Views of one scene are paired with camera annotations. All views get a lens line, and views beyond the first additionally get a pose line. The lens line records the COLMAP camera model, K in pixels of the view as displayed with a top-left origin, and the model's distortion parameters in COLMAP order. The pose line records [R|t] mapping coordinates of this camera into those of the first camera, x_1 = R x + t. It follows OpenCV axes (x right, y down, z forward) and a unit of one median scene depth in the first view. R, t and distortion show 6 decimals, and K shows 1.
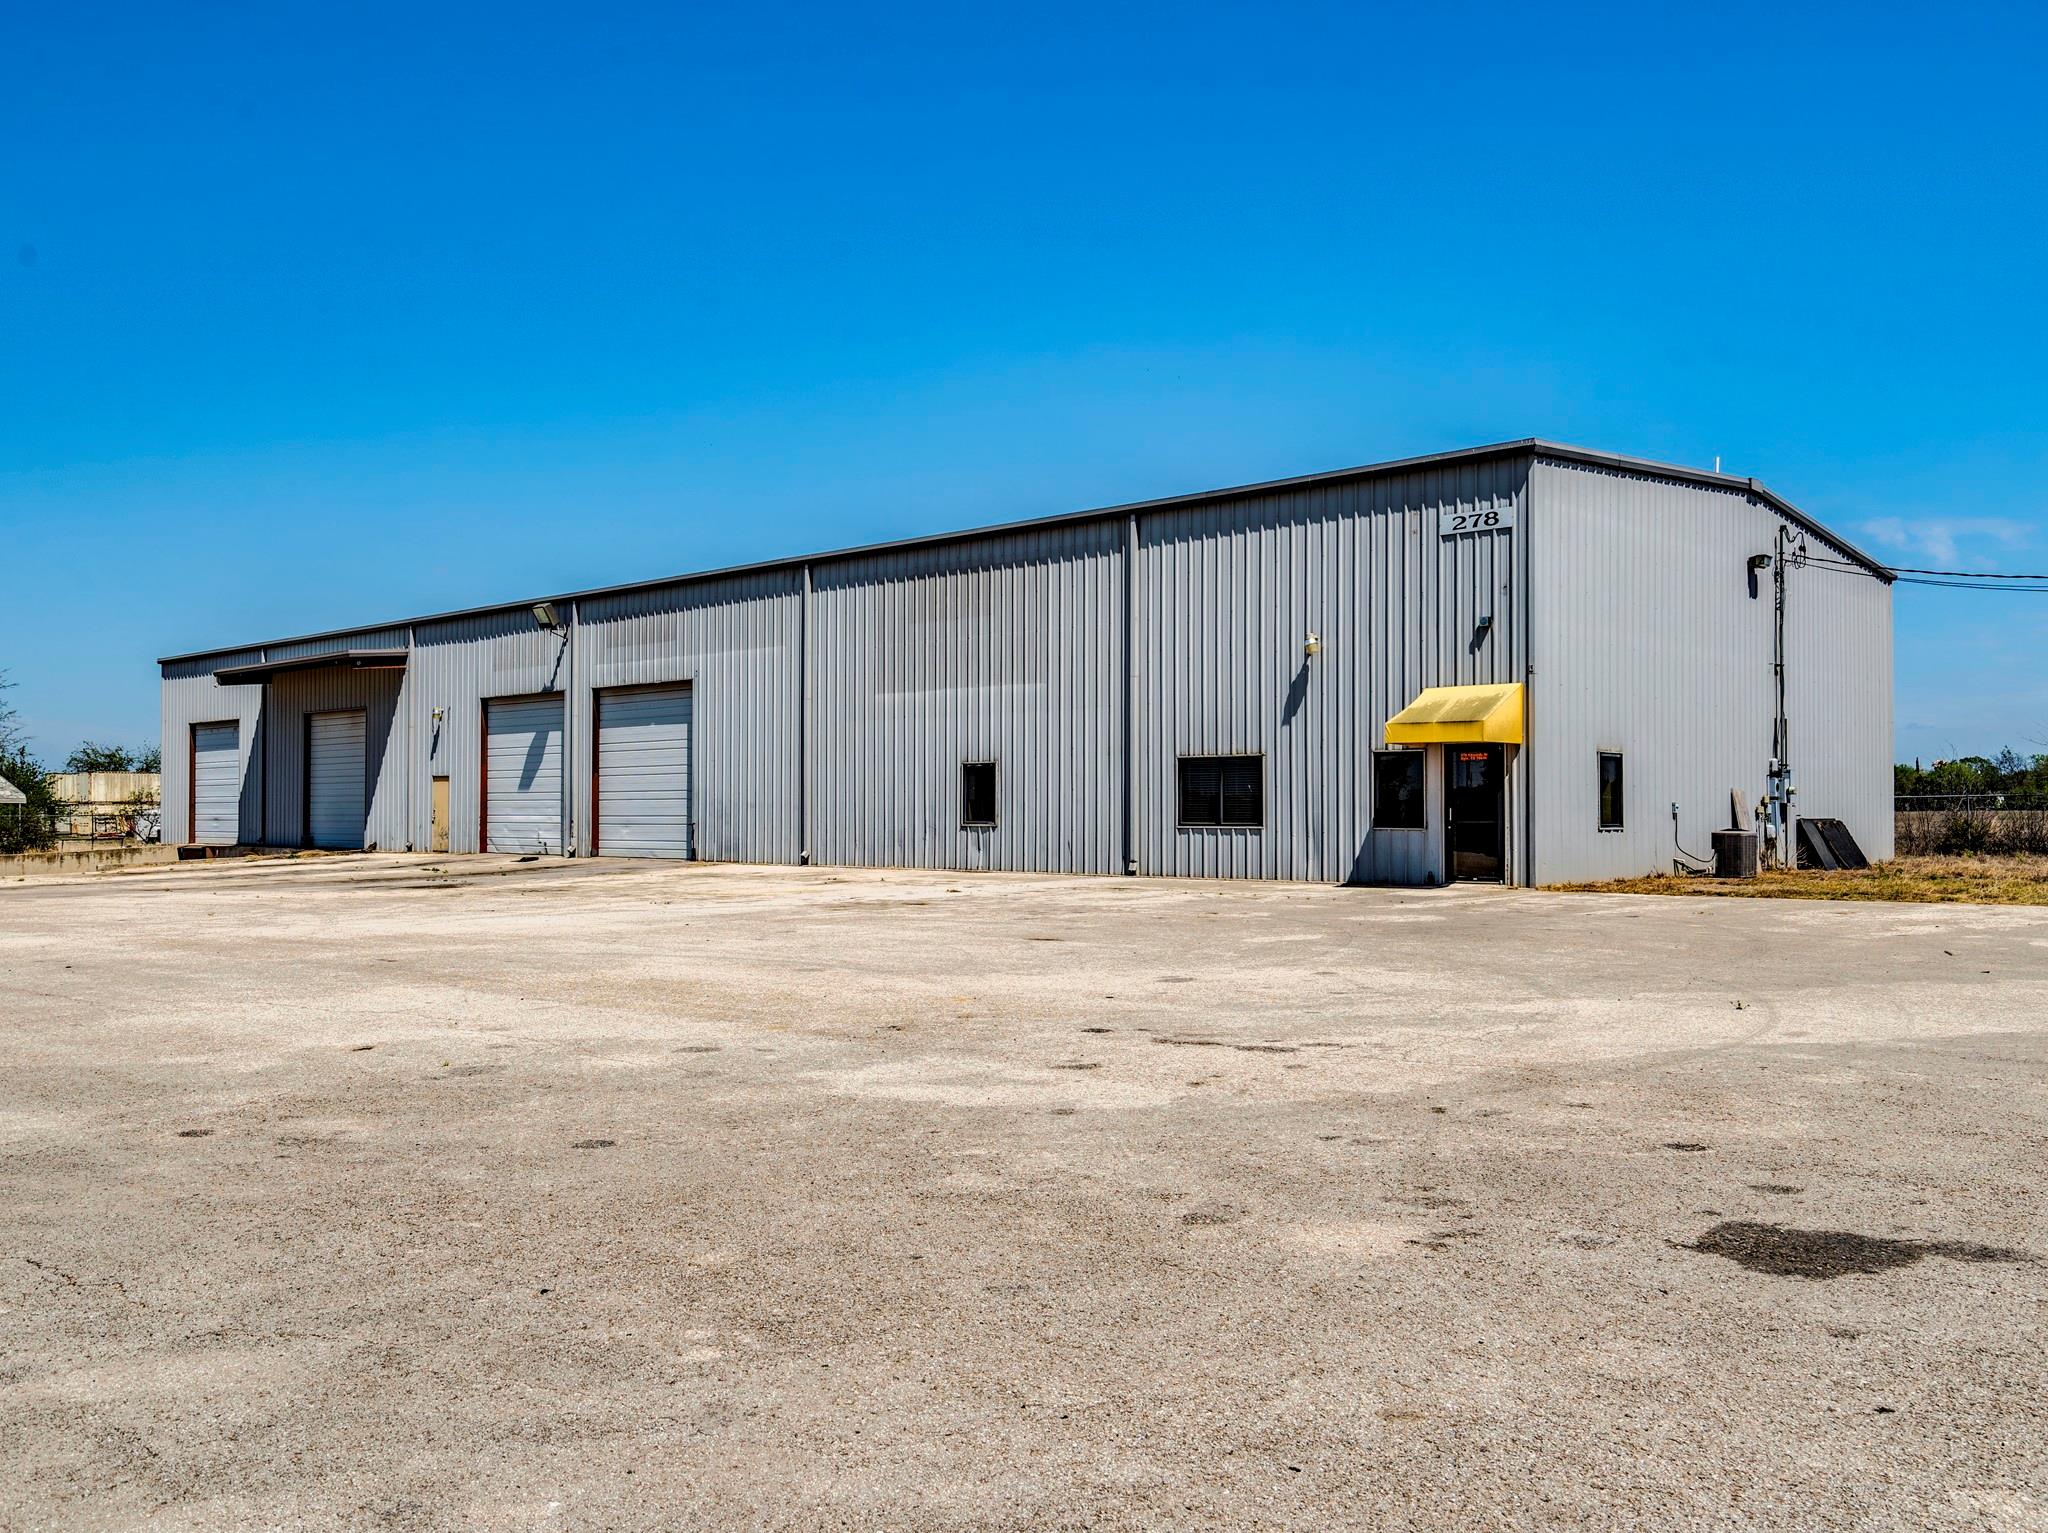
lens RADIAL K [[2426.5, 0, 1029.7], [0, 2426.5, 767.5], [0, 0, 1]] dist [0.081894, 0.000000]
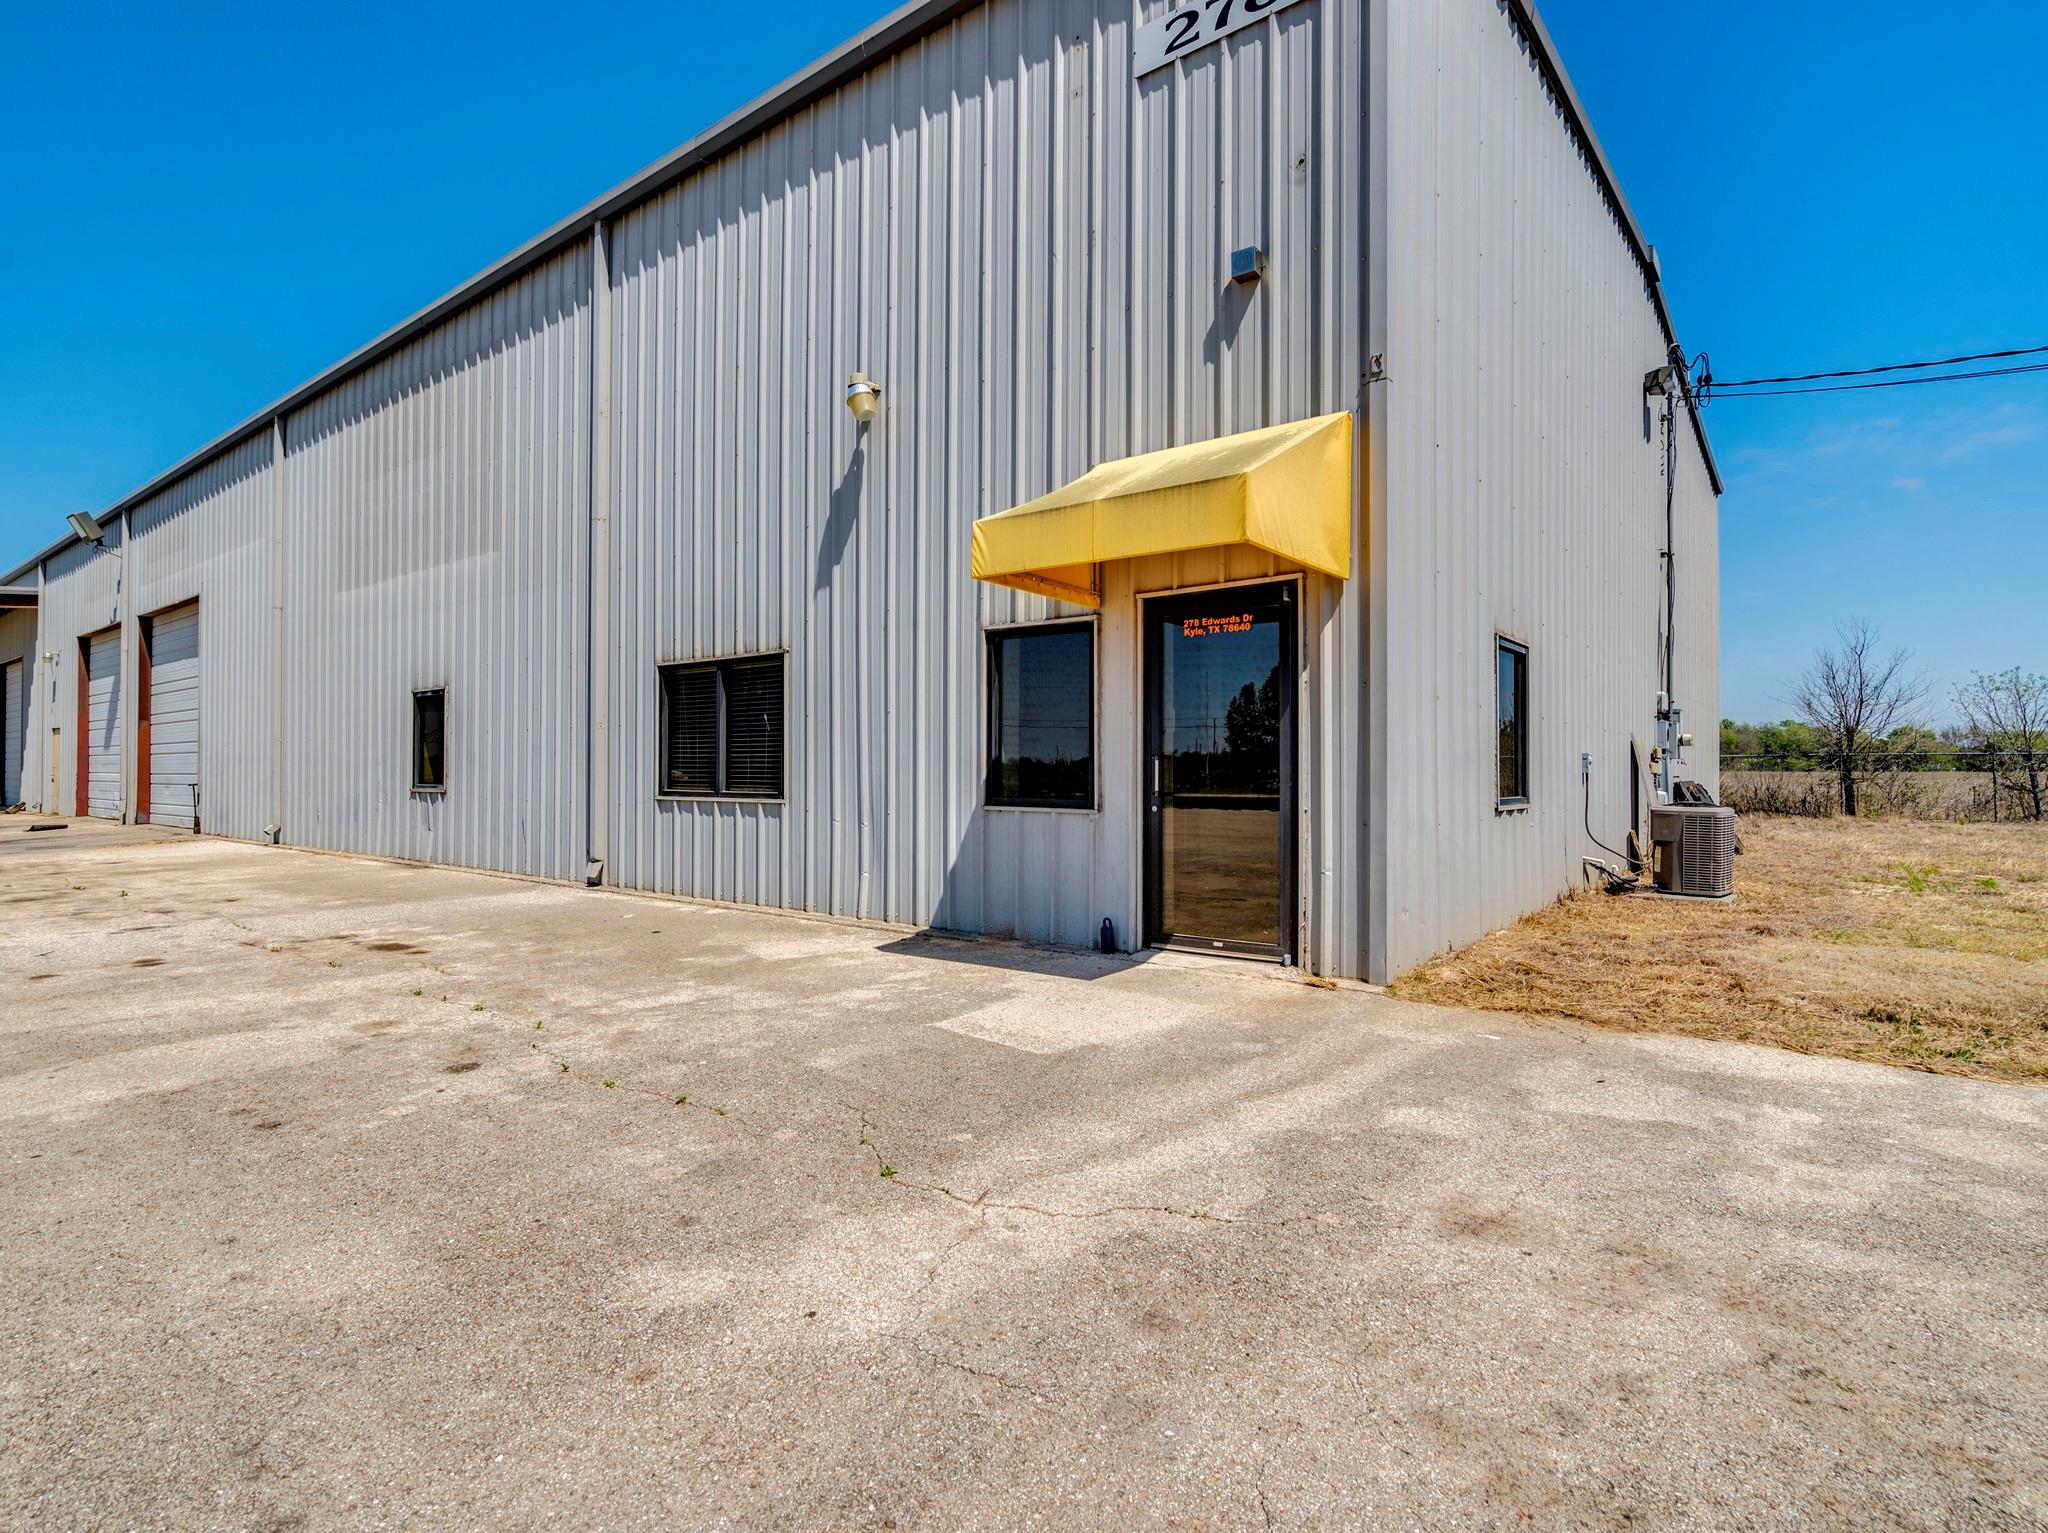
lens RADIAL K [[1418.8, 0, 1010.1], [0, 1418.8, 757.7], [0, 0, 1]] dist [0.001365, 0.001407]
pose [[0.999337, 0.002981, 0.036298, 0.139083], [-0.003241, 0.999969, 0.007118, 0.014680], [-0.036275, -0.007231, 0.999316, 0.761147]]
